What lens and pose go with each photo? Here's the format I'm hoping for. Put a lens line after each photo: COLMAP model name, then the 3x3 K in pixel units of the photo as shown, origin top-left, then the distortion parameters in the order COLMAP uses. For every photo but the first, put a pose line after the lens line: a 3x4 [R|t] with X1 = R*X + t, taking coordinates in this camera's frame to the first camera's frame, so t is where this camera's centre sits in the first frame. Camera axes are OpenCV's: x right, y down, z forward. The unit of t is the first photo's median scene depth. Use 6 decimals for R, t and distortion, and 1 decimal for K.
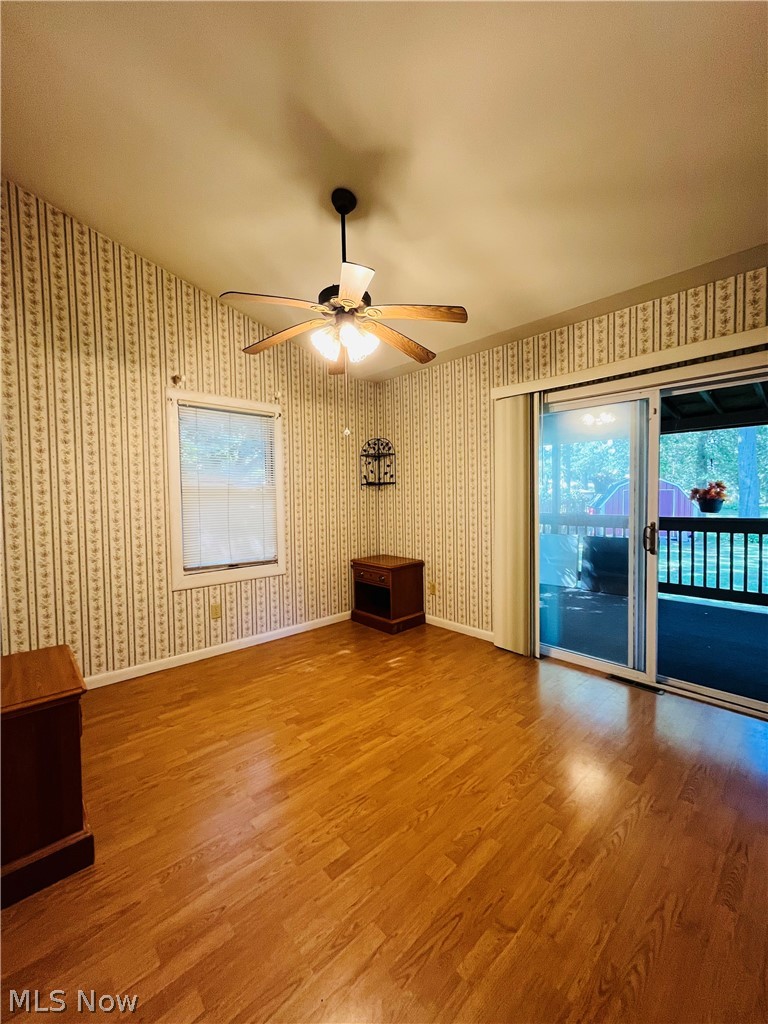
lens RADIAL K [[414.2, 0, 381.9], [0, 414.2, 508.8], [0, 0, 1]] dist [-0.004042, 0.000069]
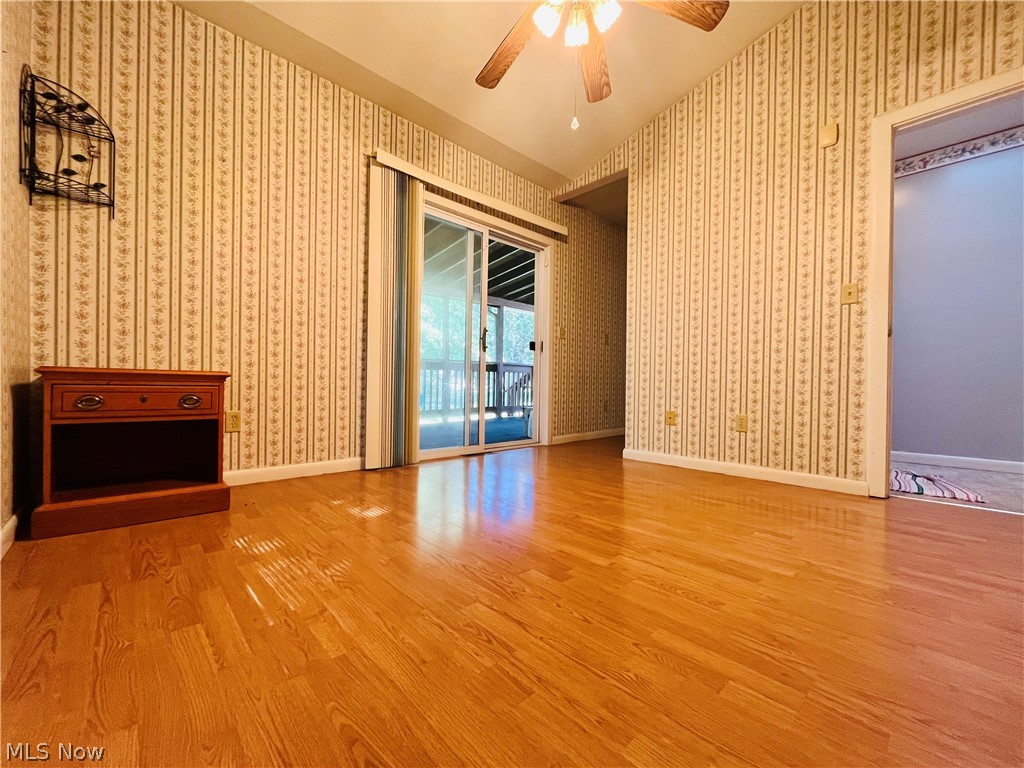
lens RADIAL K [[414.2, 0, 509.7], [0, 414.2, 387.1], [0, 0, 1]] dist [-0.004042, 0.000069]
pose [[-0.007574, 0.007075, 0.999946, -0.534489], [0.018941, 0.999797, -0.006930, 0.186123], [-0.999792, 0.018888, -0.007706, 0.741576]]
